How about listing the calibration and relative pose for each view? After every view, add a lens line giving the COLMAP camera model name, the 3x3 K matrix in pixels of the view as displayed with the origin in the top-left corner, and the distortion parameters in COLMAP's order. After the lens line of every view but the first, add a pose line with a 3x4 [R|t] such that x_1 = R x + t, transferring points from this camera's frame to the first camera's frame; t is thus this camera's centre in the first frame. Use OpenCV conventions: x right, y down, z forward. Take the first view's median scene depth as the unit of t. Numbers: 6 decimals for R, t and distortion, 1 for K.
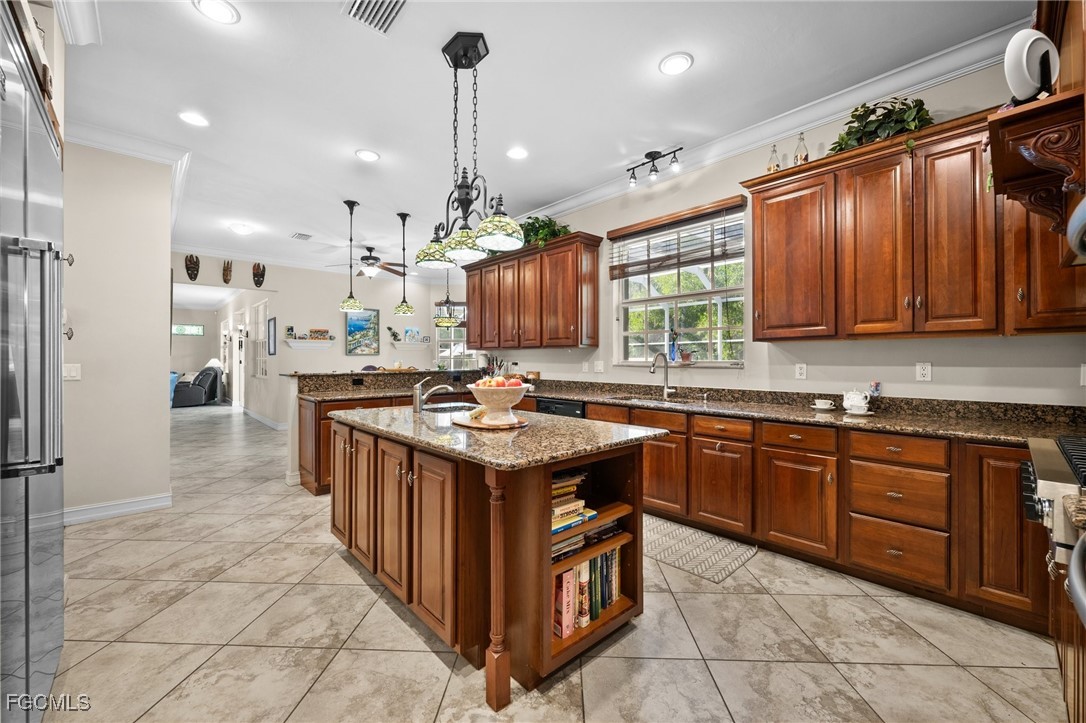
lens RADIAL K [[429.9, 0, 543.0], [0, 429.9, 361.5], [0, 0, 1]] dist [-0.002635, -0.000070]
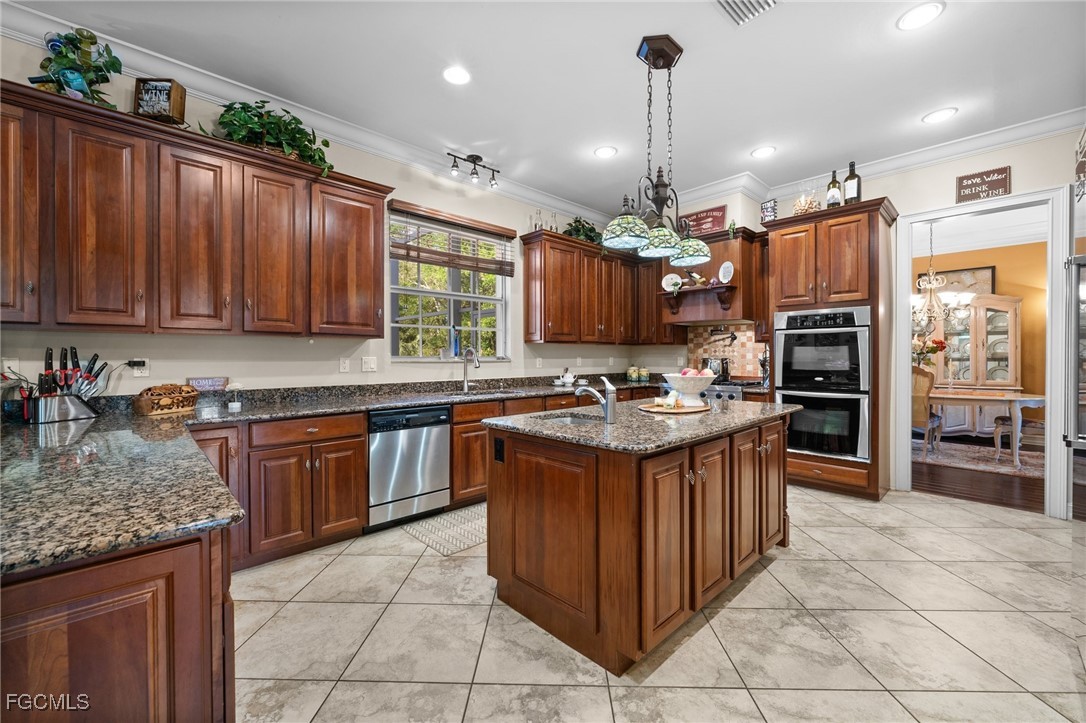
lens RADIAL K [[428.1, 0, 546.6], [0, 428.1, 359.2], [0, 0, 1]] dist [-0.001775, -0.000265]
pose [[-0.019640, -0.007644, 0.999778, -0.848850], [0.005020, 0.999957, 0.007744, -0.001380], [-0.999795, 0.005171, -0.019601, 0.914353]]
